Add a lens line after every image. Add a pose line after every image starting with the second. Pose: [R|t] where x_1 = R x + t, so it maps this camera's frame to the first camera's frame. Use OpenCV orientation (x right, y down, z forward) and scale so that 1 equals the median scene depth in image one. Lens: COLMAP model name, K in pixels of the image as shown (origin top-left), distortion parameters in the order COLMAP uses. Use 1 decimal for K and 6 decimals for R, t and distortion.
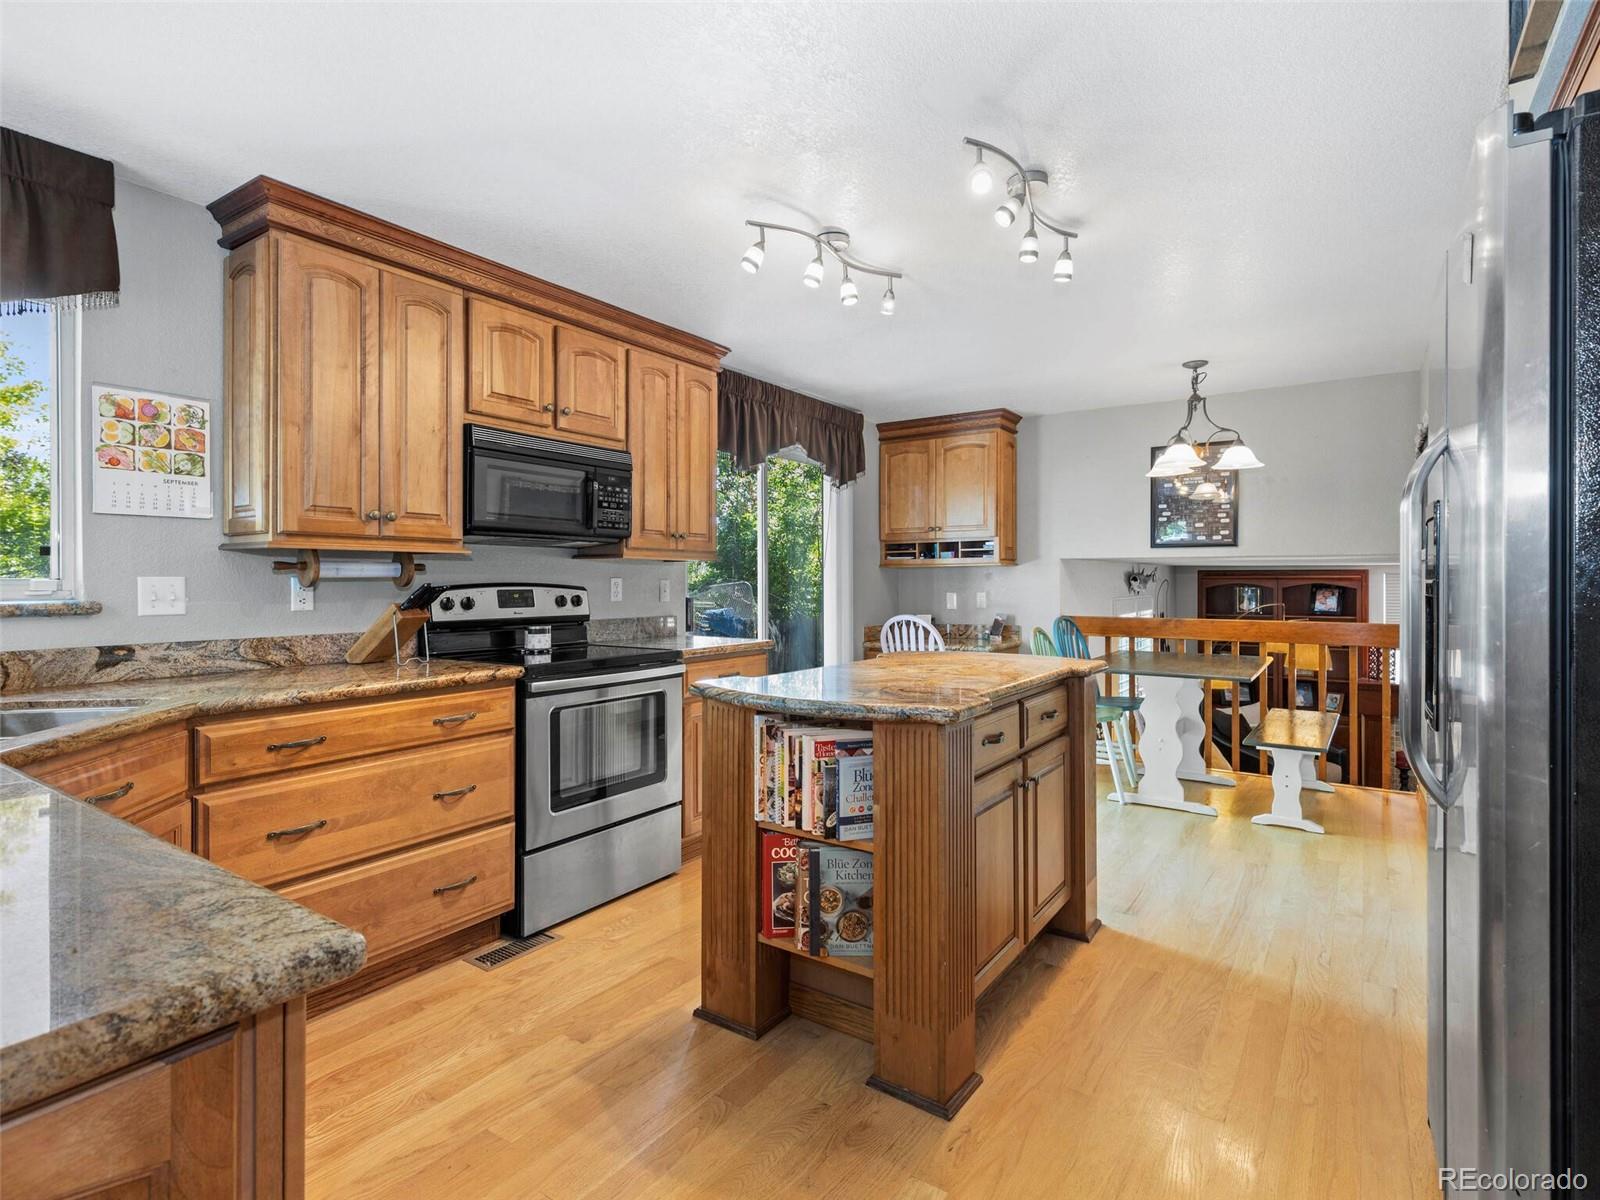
lens RADIAL K [[823.4, 0, 807.4], [0, 823.4, 592.9], [0, 0, 1]] dist [0.005167, -0.002292]
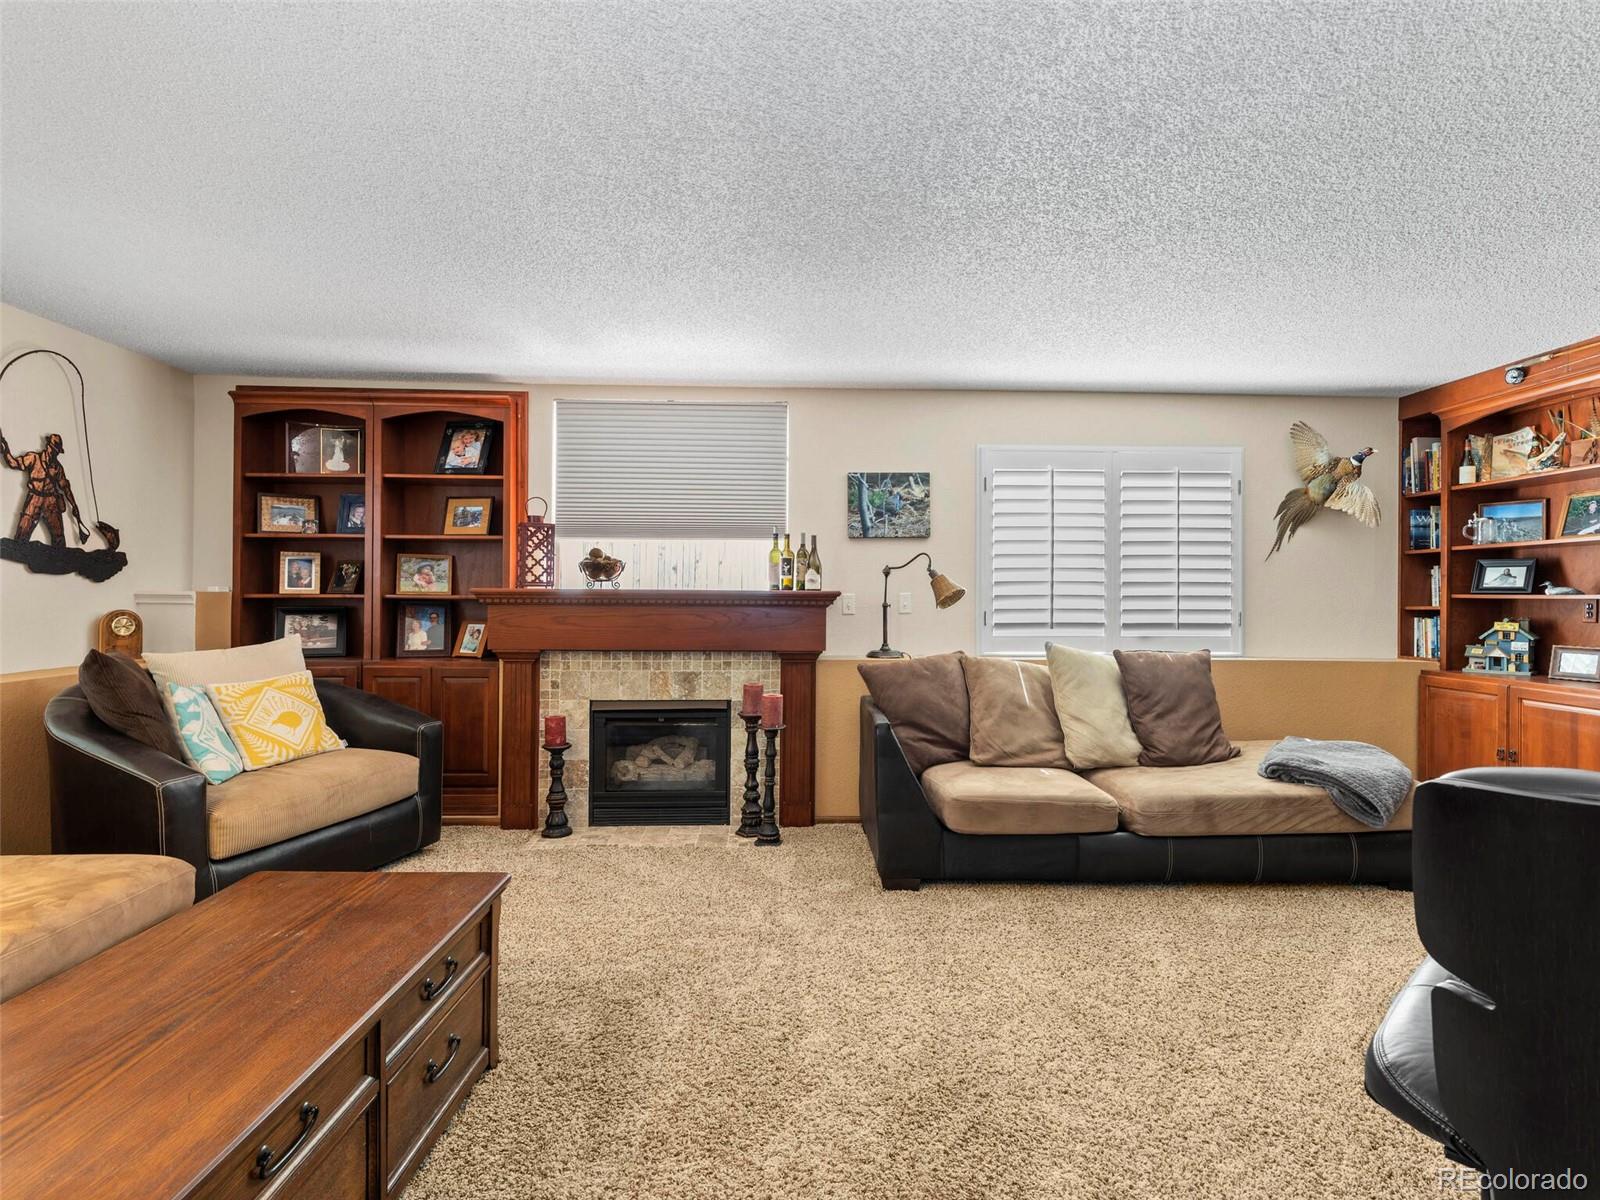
lens RADIAL K [[823.4, 0, 807.4], [0, 823.4, 592.9], [0, 0, 1]] dist [0.005167, -0.002292]
pose [[0.810940, 0.011062, 0.585024, 0.753300], [-0.000812, 0.999842, -0.017780, 0.169063], [-0.585128, 0.013943, 0.810821, 0.662025]]
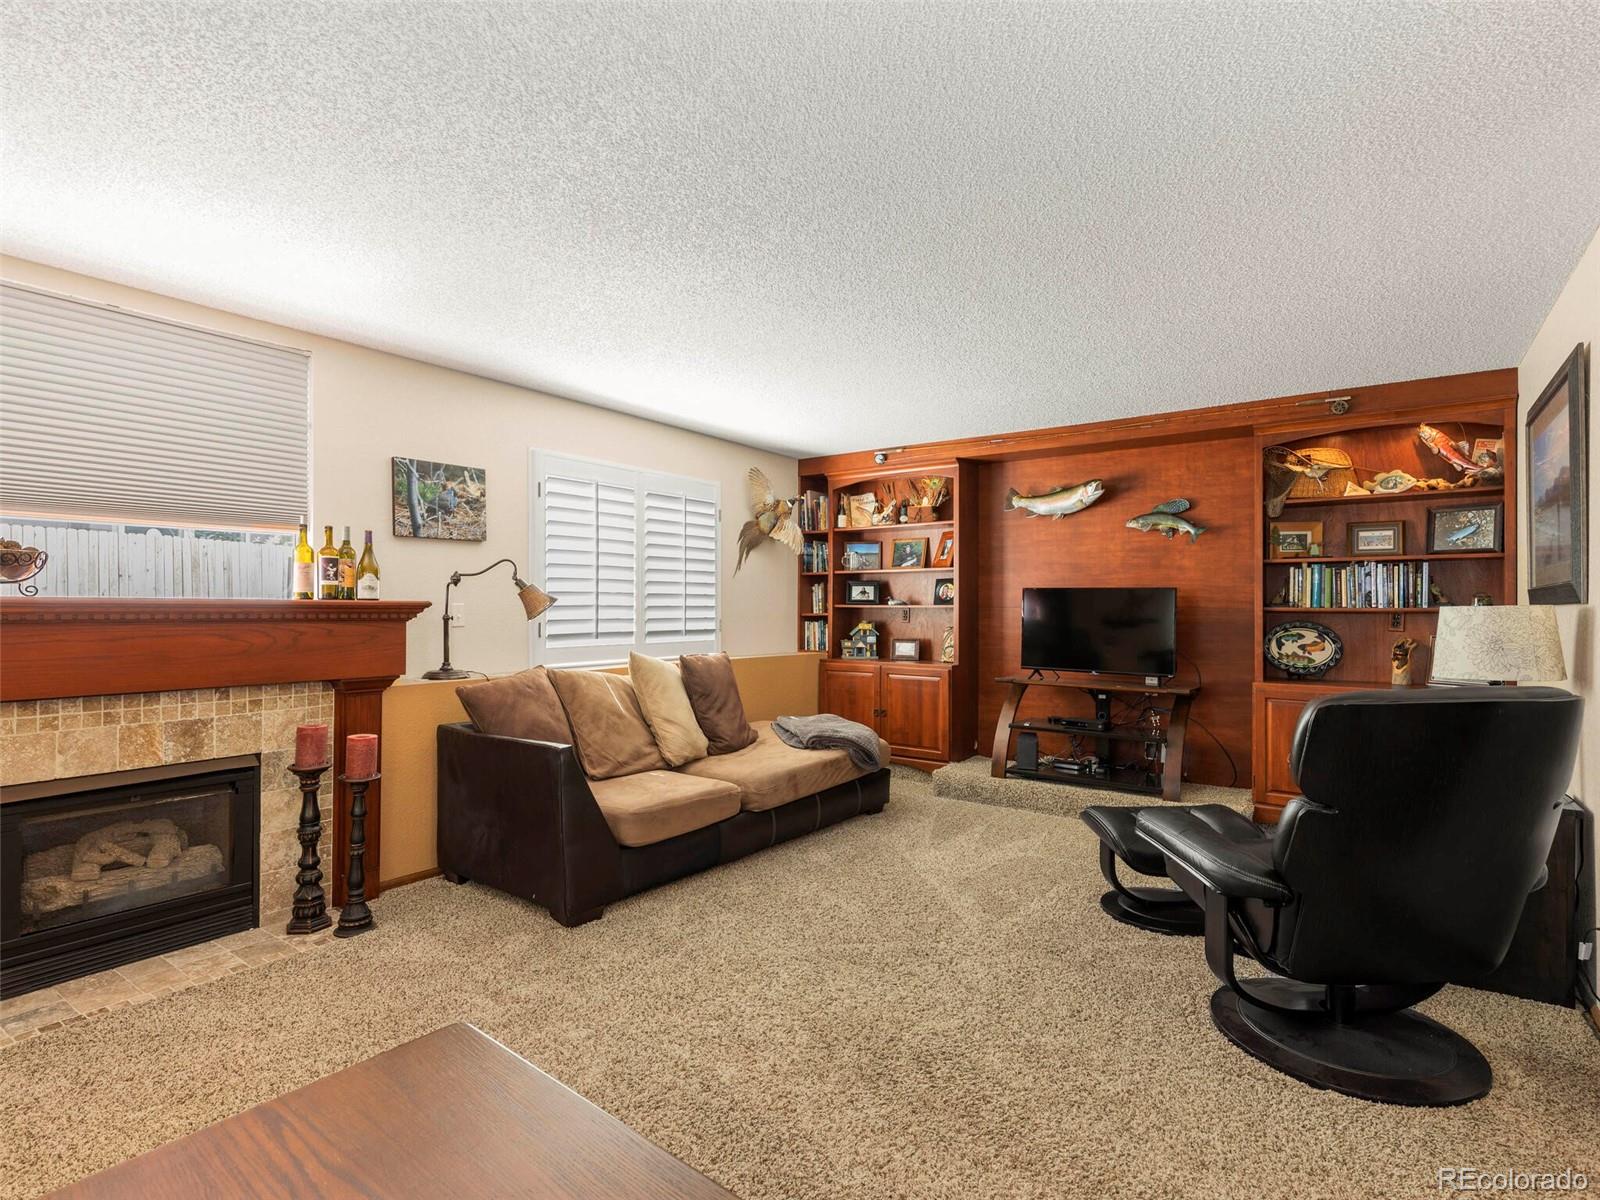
lens RADIAL K [[823.4, 0, 807.4], [0, 823.4, 592.9], [0, 0, 1]] dist [0.005167, -0.002292]
pose [[0.023700, 0.020747, 0.999504, 0.601280], [0.008725, 0.999742, -0.020959, 0.163359], [-0.999681, 0.009217, 0.023513, 0.945538]]
